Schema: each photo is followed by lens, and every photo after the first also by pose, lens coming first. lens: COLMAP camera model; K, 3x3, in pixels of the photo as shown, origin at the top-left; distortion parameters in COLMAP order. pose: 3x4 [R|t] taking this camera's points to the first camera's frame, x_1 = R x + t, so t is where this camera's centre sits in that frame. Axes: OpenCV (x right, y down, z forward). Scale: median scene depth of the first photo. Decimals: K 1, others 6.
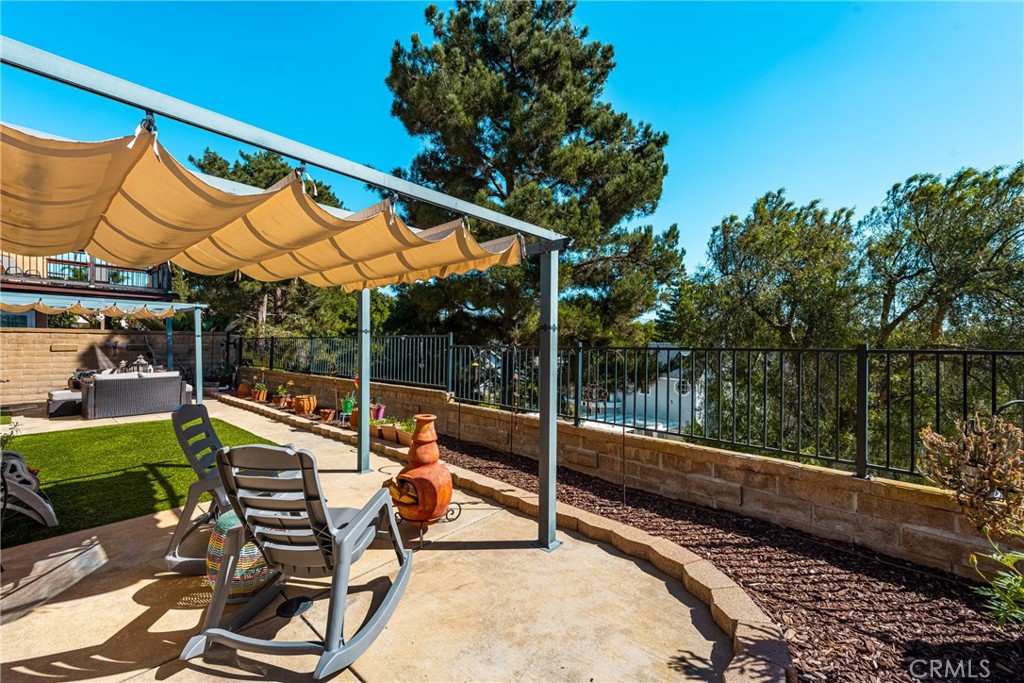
lens RADIAL K [[416.4, 0, 515.9], [0, 416.4, 348.1], [0, 0, 1]] dist [0.001914, -0.000012]
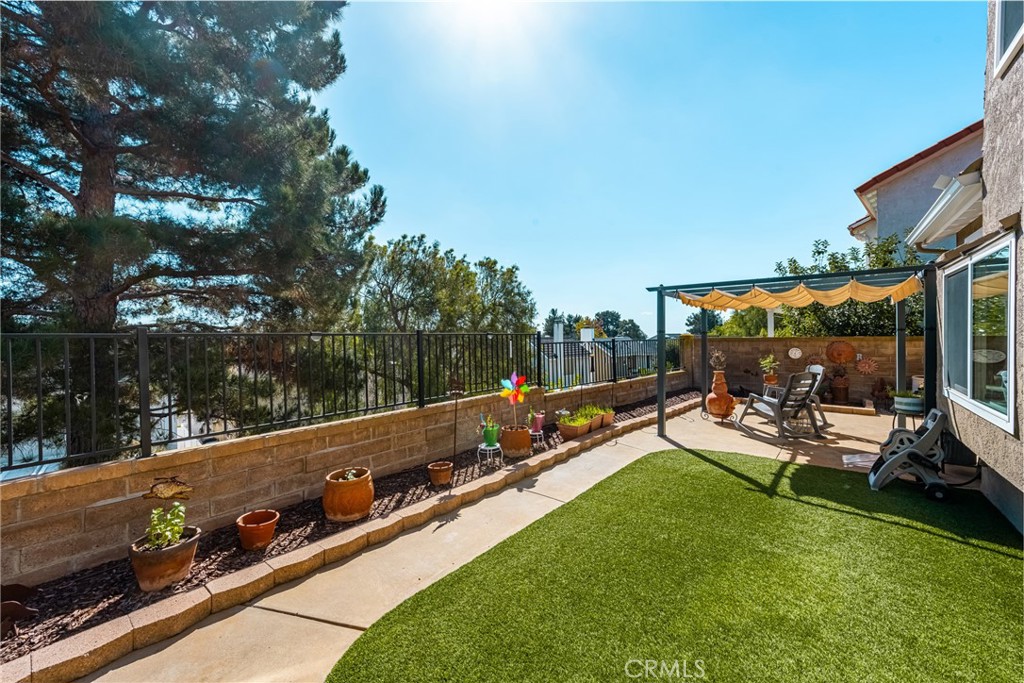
lens RADIAL K [[416.4, 0, 501.7], [0, 416.4, 341.5], [0, 0, 1]] dist [0.001914, -0.000012]
pose [[-0.036673, -0.022230, 0.999080, -0.896509], [0.012280, 0.999667, 0.022694, -0.023249], [-0.999252, 0.013101, -0.036387, 0.834443]]
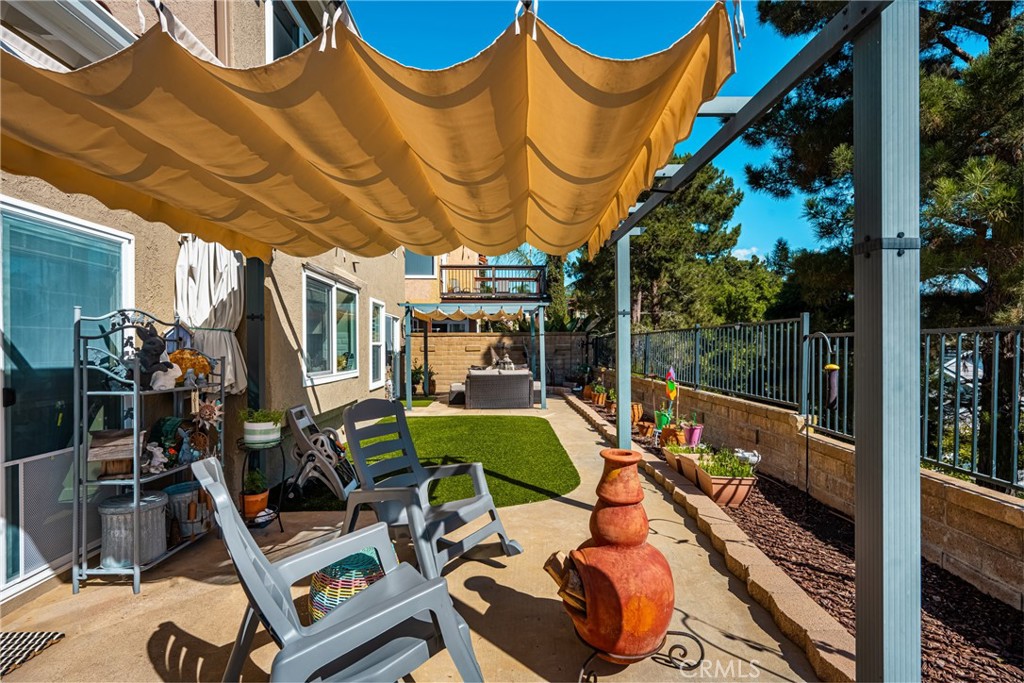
lens RADIAL K [[483.6, 0, 518.6], [0, 483.6, 347.1], [0, 0, 1]] dist [-0.002494, 0.001185]
pose [[0.661671, -0.009365, -0.749736, 0.062718], [0.002088, 0.999941, -0.010648, 0.012366], [0.749791, 0.005480, 0.661652, 0.184348]]
